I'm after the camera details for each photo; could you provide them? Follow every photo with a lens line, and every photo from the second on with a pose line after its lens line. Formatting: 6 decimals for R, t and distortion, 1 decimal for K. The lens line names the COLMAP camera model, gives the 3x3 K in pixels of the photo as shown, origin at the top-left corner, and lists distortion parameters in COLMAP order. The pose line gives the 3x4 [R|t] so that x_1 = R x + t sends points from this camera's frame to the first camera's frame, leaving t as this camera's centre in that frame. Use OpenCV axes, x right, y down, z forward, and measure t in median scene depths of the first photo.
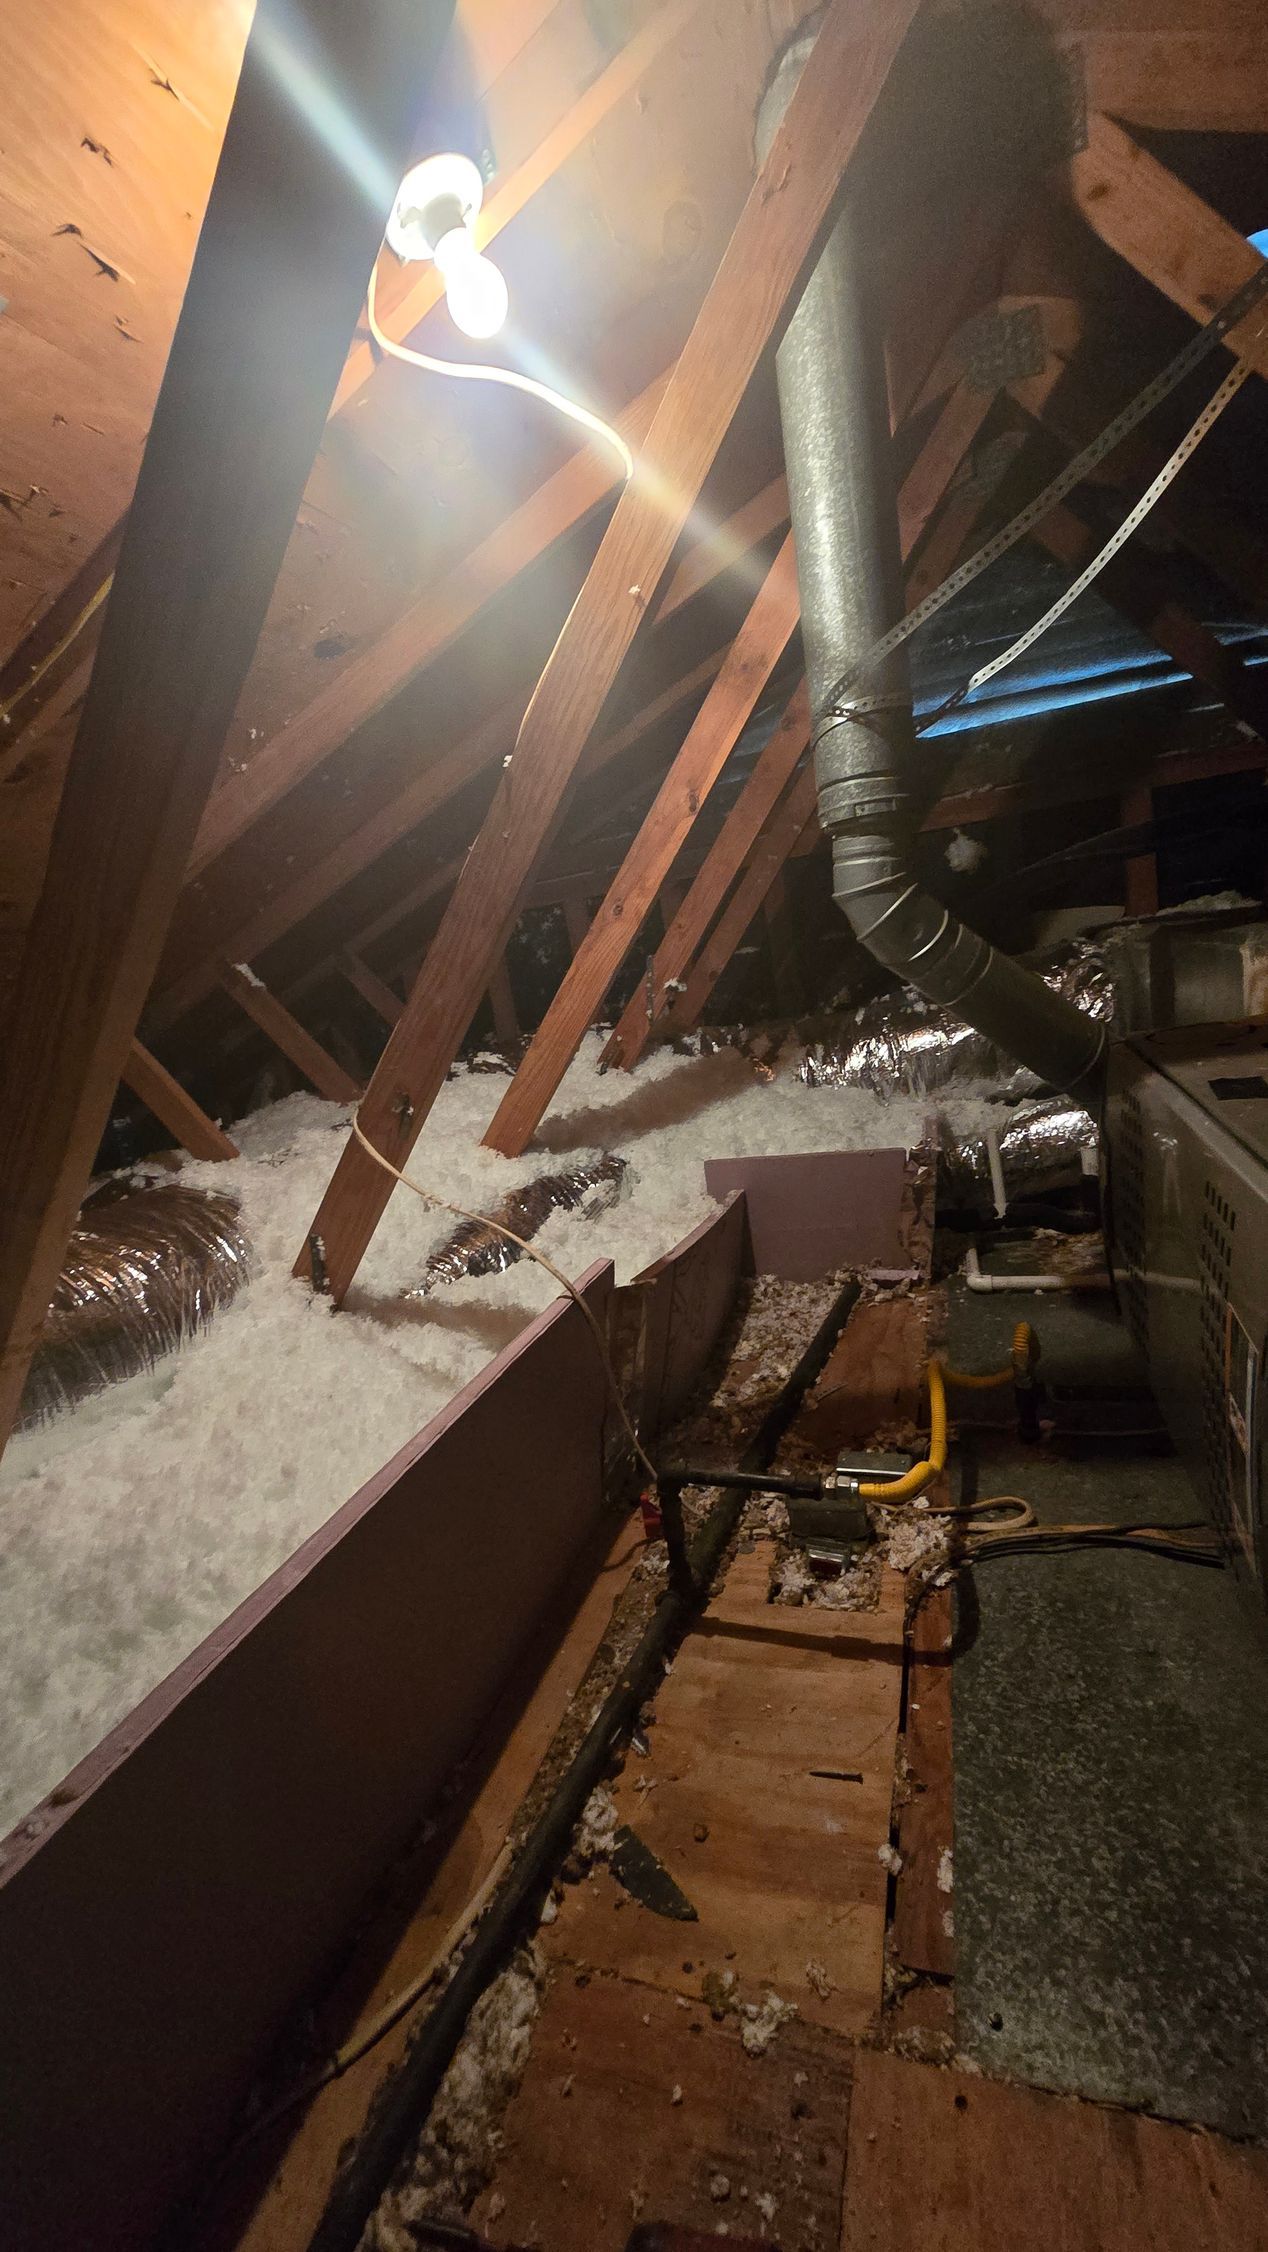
lens RADIAL K [[970.9, 0, 621.0], [0, 970.9, 1118.5], [0, 0, 1]] dist [0.032794, -0.007127]
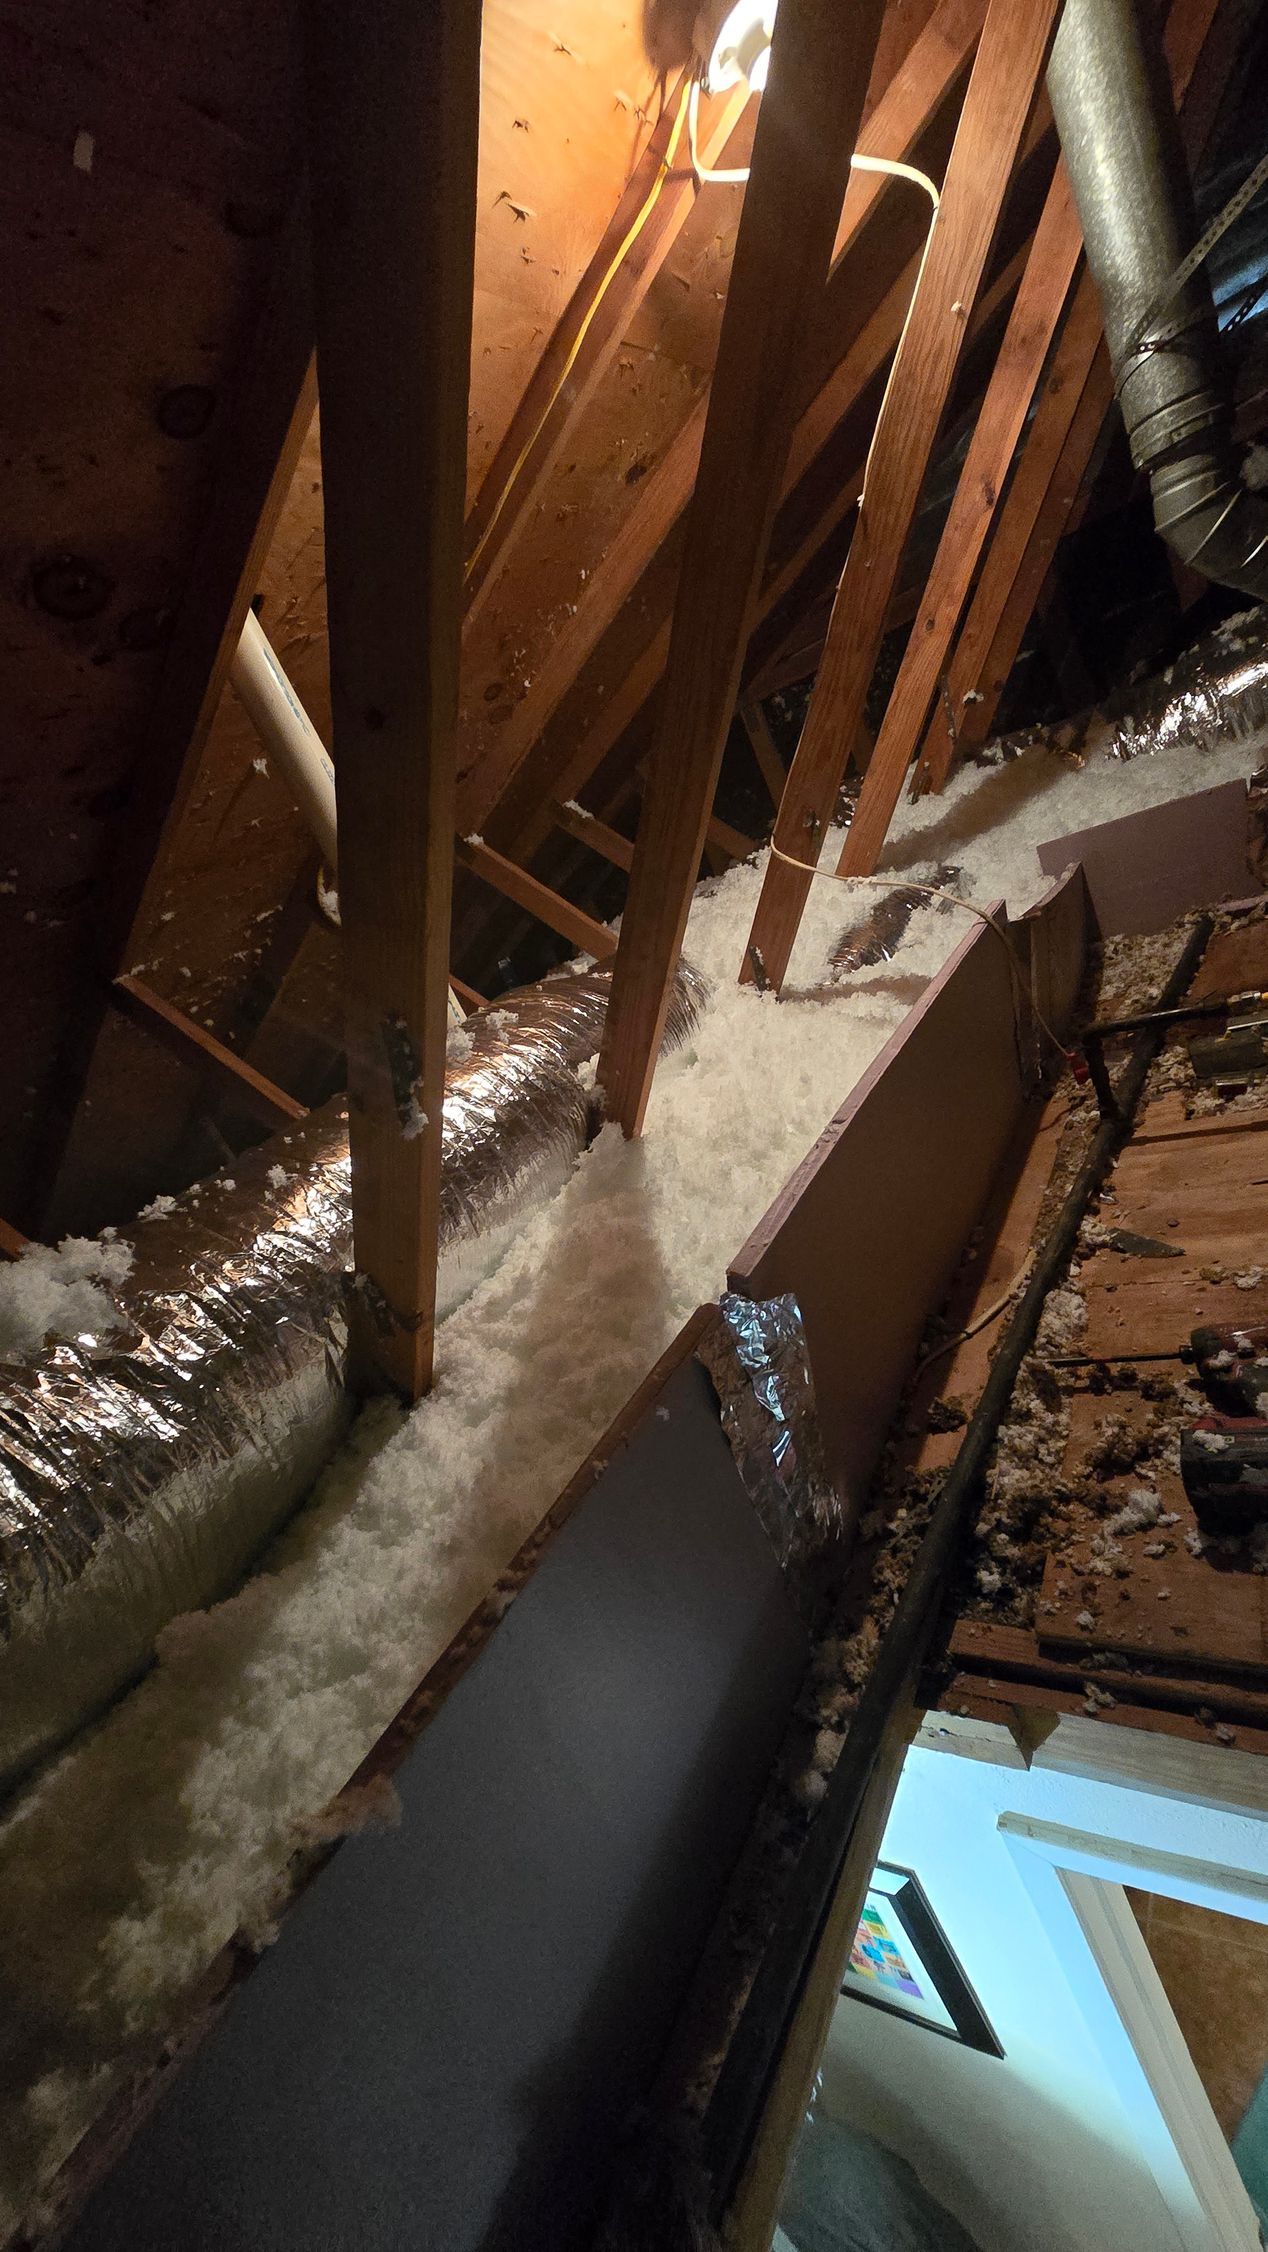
lens RADIAL K [[970.9, 0, 621.0], [0, 970.9, 1118.5], [0, 0, 1]] dist [0.032794, -0.007127]
pose [[0.944787, -0.180118, -0.273742, -0.139196], [0.224415, 0.964386, 0.139992, 0.100701], [0.238778, -0.193695, 0.951561, -0.283856]]
